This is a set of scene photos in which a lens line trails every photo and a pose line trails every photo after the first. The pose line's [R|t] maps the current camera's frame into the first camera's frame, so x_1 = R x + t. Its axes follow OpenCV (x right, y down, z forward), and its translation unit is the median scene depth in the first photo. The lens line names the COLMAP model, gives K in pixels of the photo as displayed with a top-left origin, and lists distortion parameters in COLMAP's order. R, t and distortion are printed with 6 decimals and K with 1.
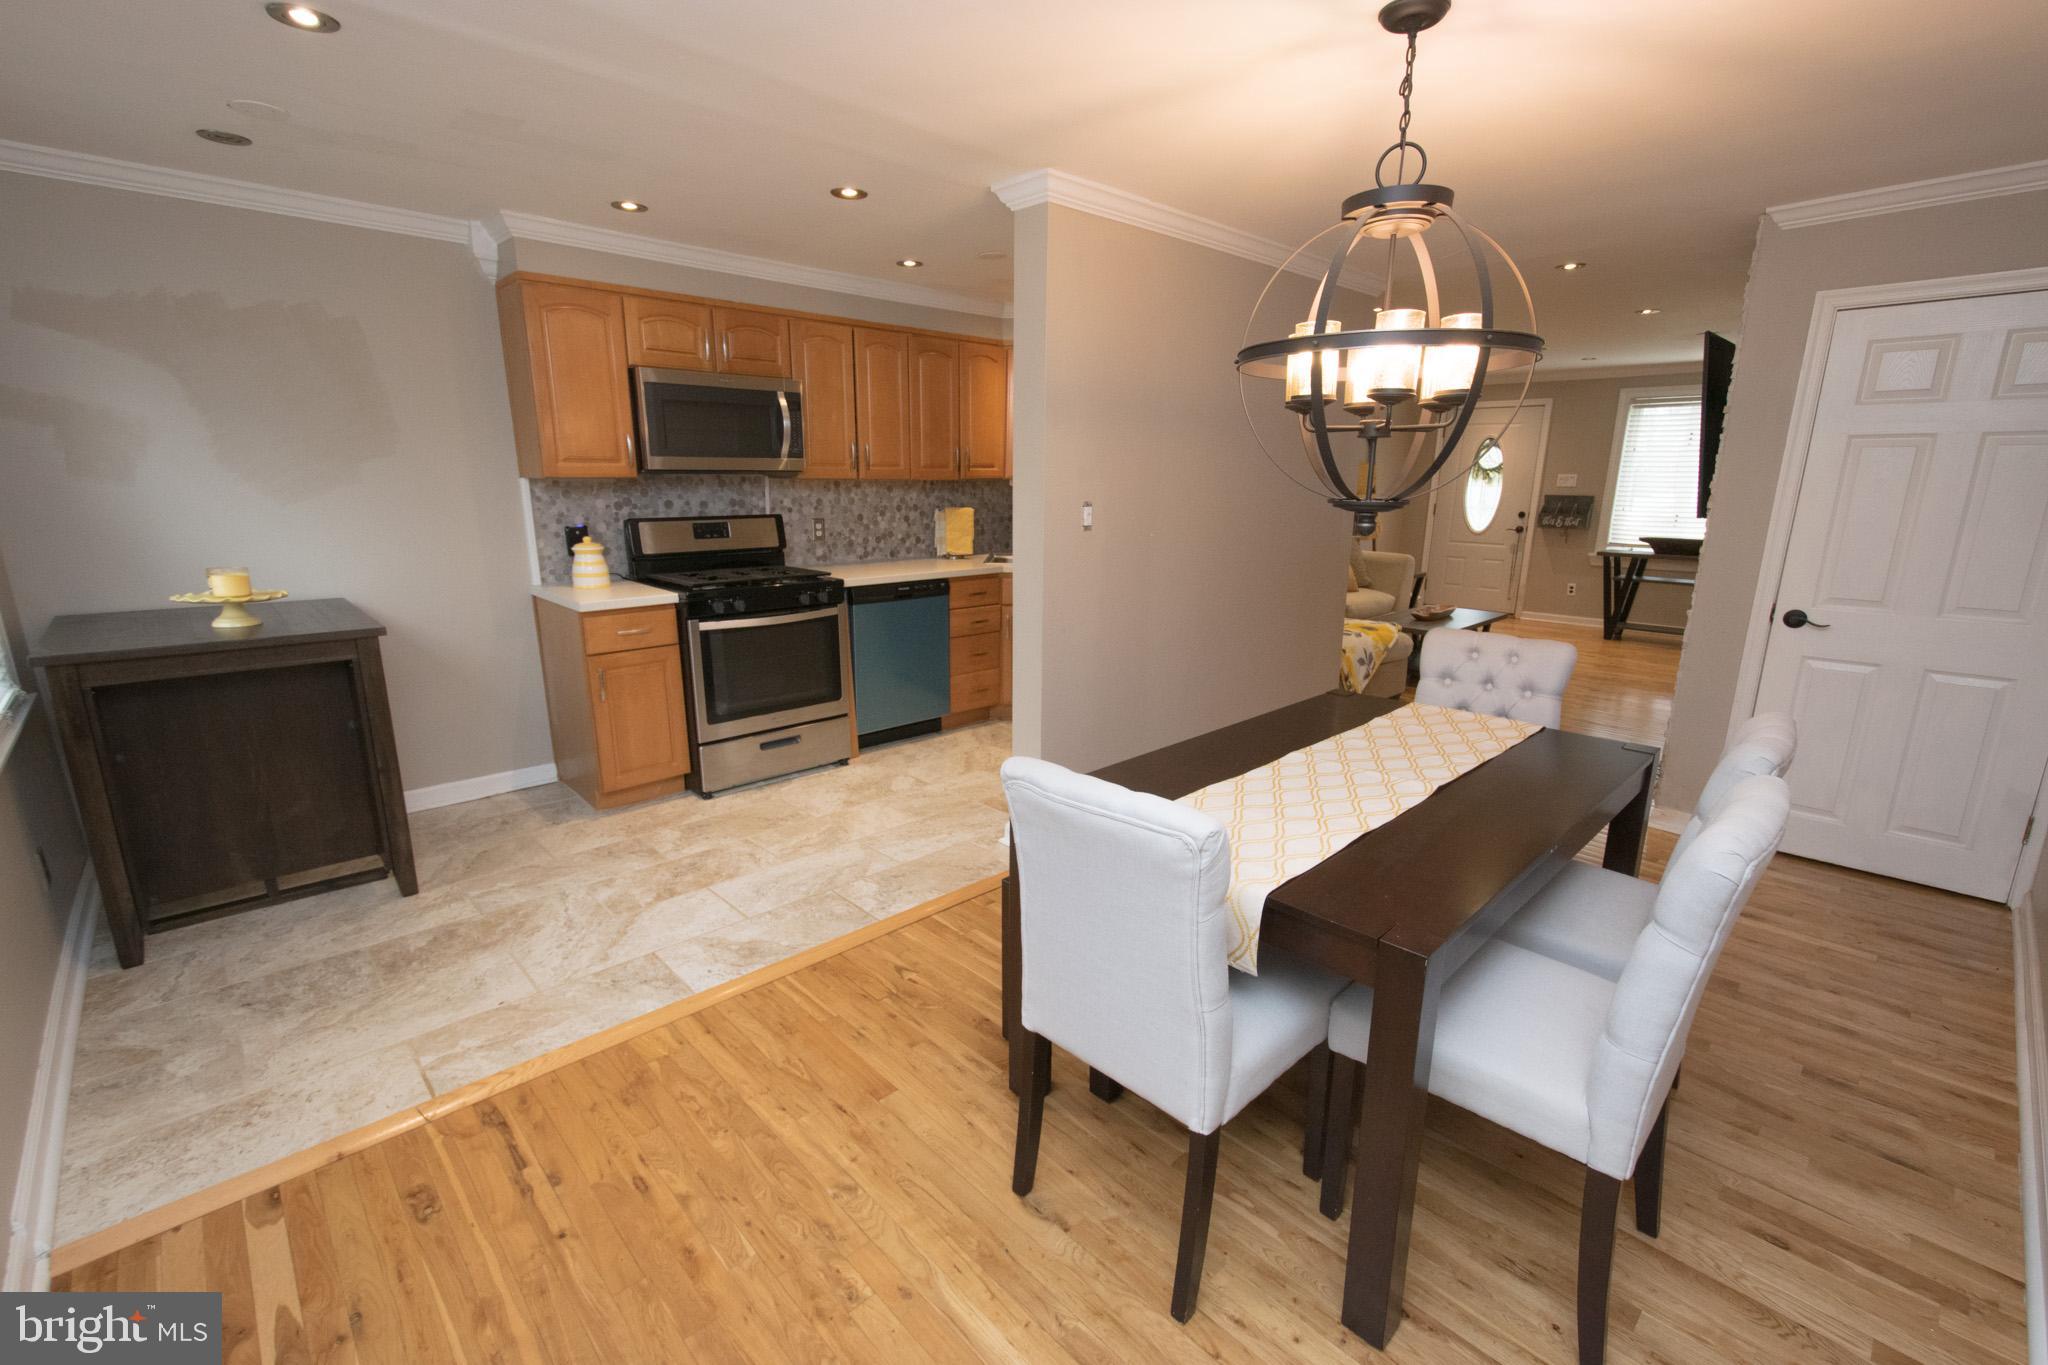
lens RADIAL K [[890.7, 0, 1025.3], [0, 890.7, 687.4], [0, 0, 1]] dist [0.017442, -0.006344]
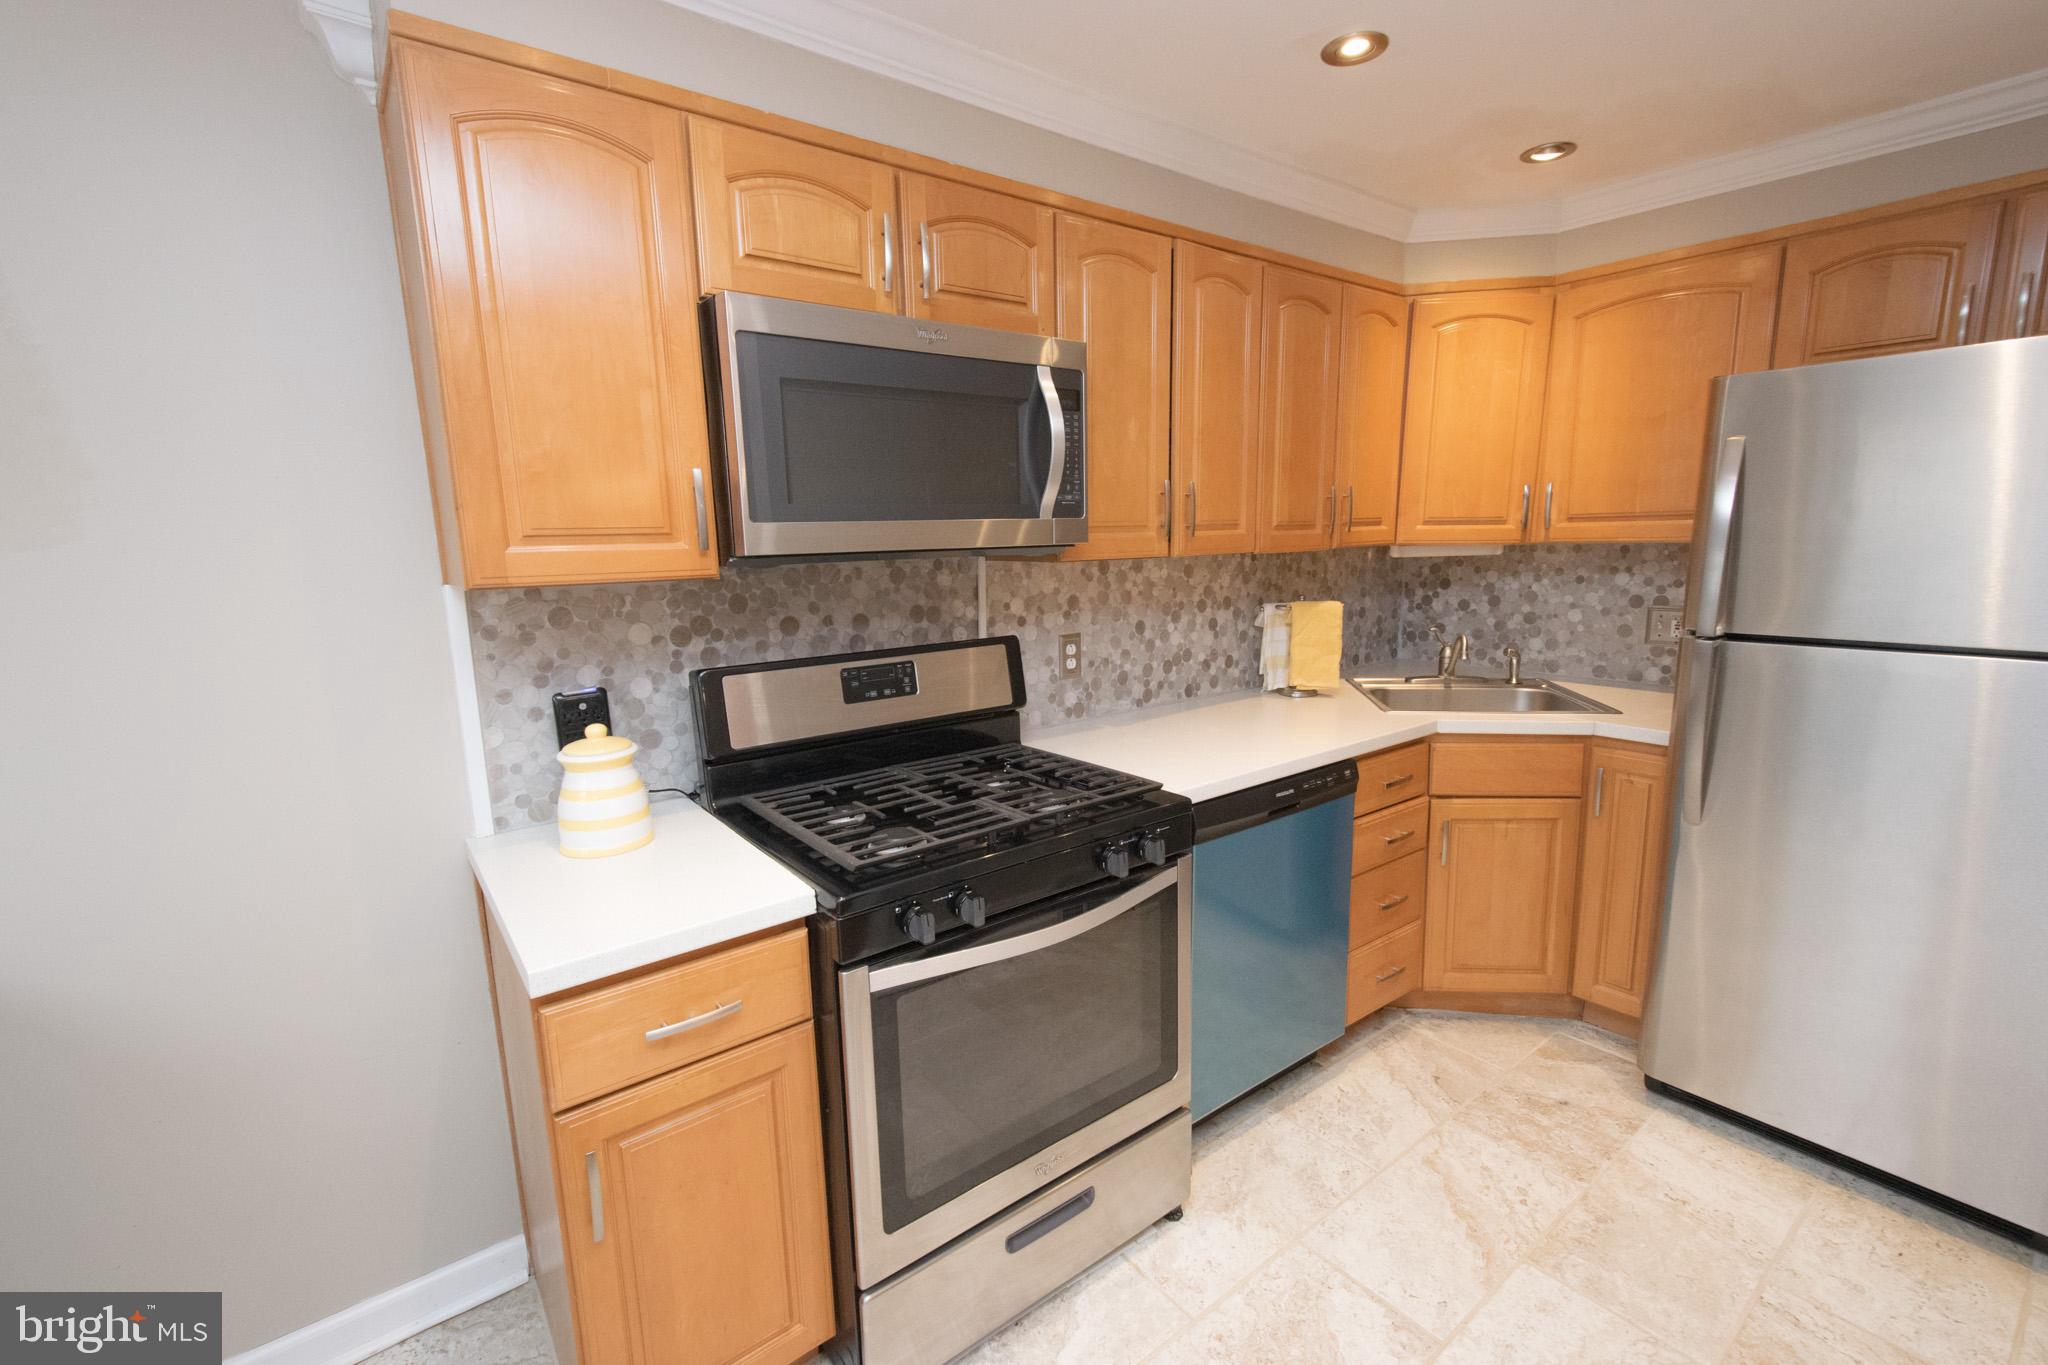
lens RADIAL K [[890.7, 0, 1025.3], [0, 890.7, 687.4], [0, 0, 1]] dist [0.017442, -0.006344]
pose [[0.994205, -0.011865, -0.106841, -0.239800], [0.004832, 0.997819, -0.065840, -0.148356], [0.107389, 0.064942, 0.992094, 0.584148]]
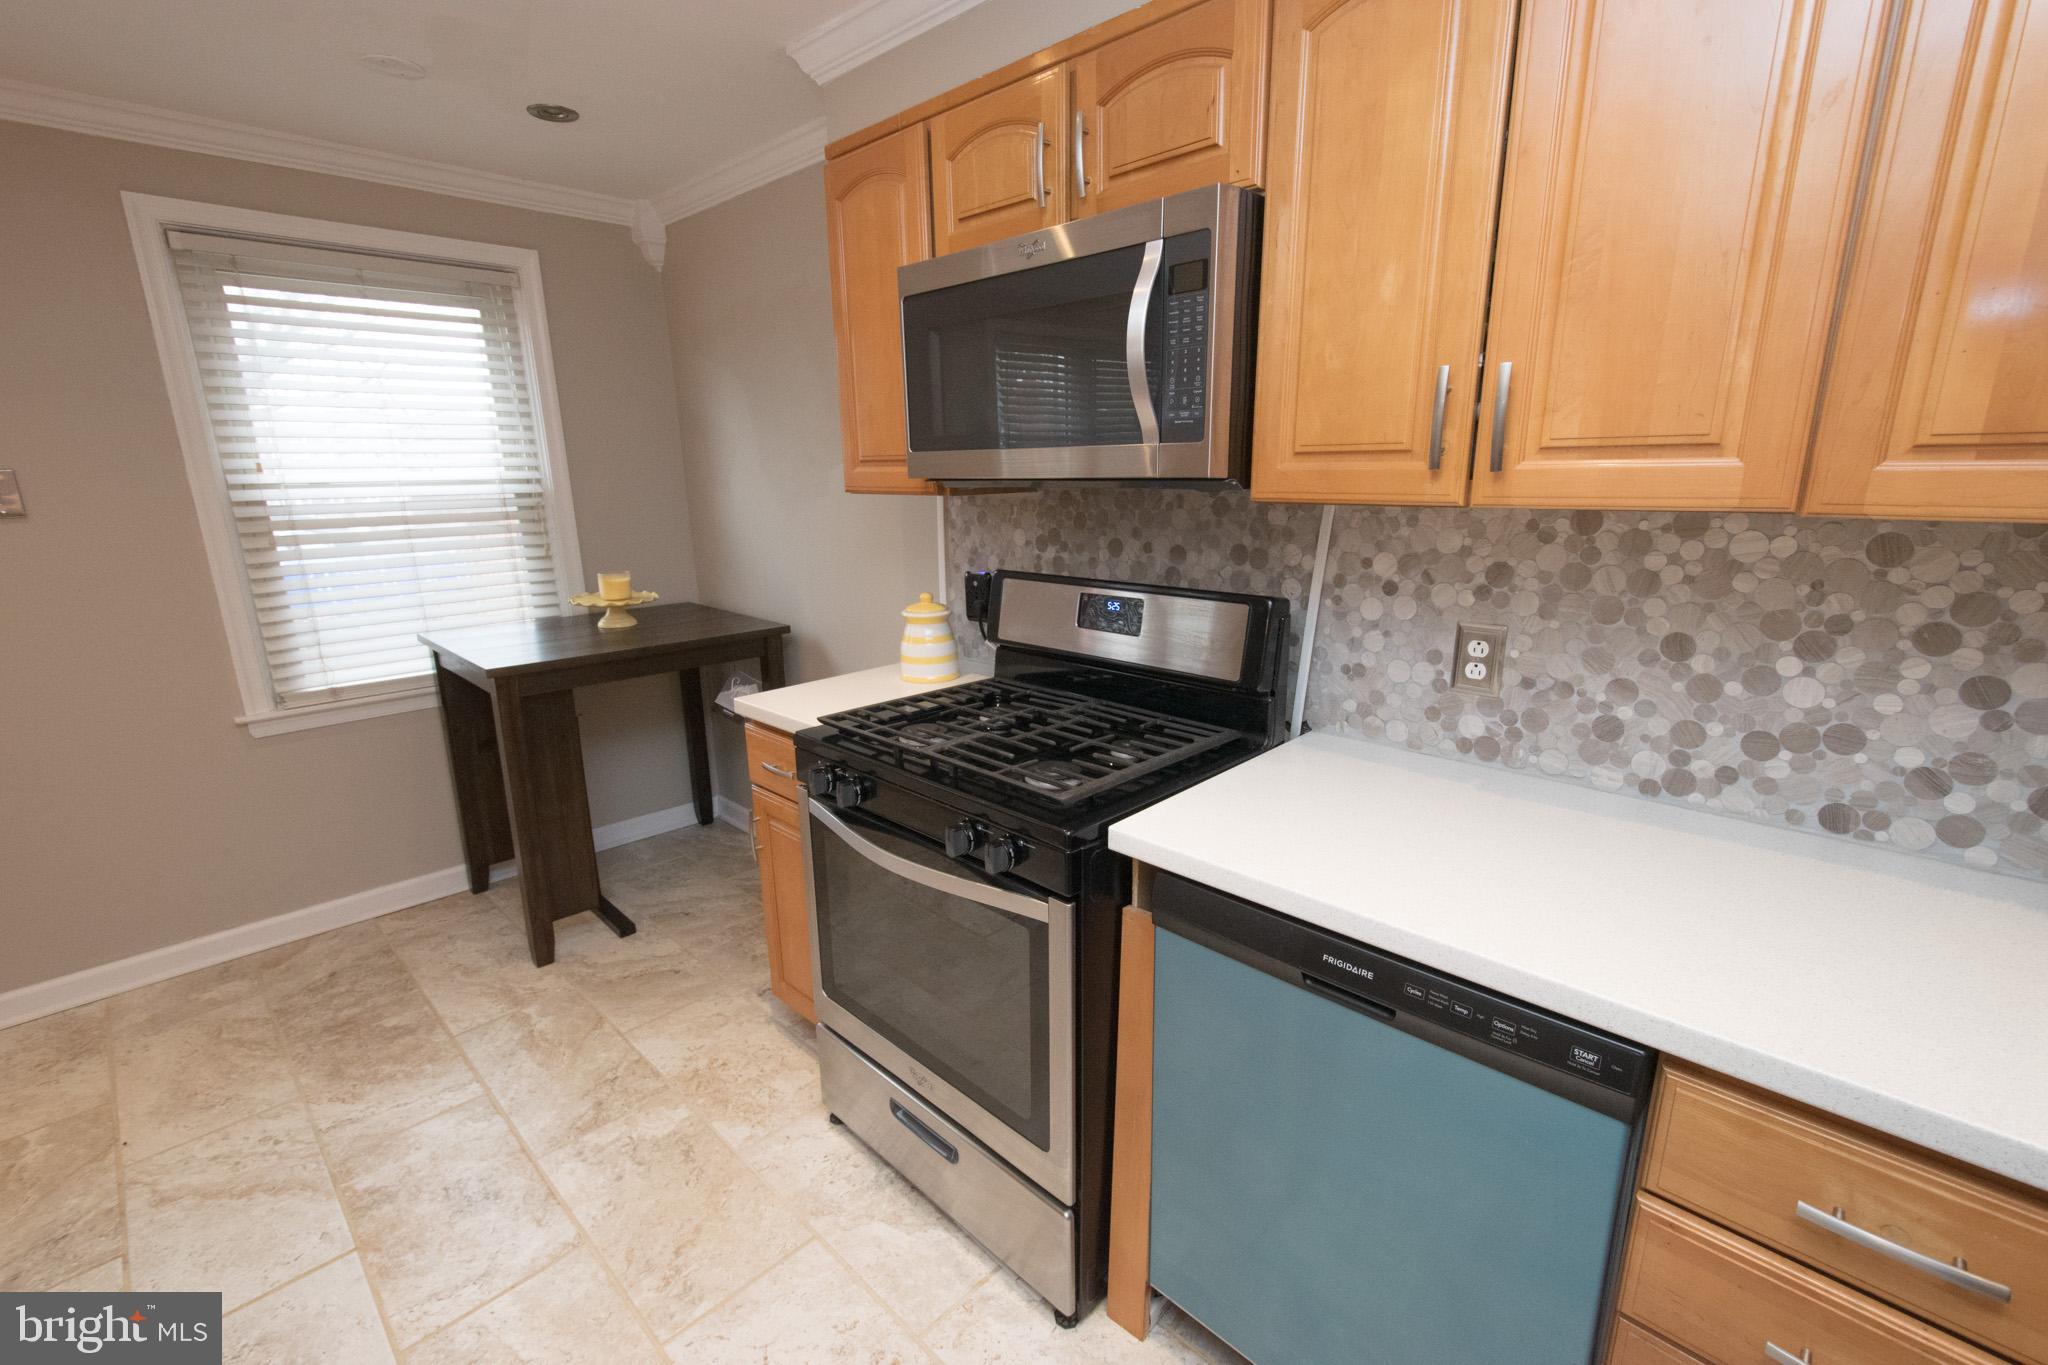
lens RADIAL K [[890.7, 0, 1025.3], [0, 890.7, 687.4], [0, 0, 1]] dist [0.017442, -0.006344]
pose [[0.038868, 0.235847, -0.971013, 0.085287], [-0.222482, 0.949397, 0.221691, -0.237905], [0.974162, 0.207417, 0.089373, 0.962865]]
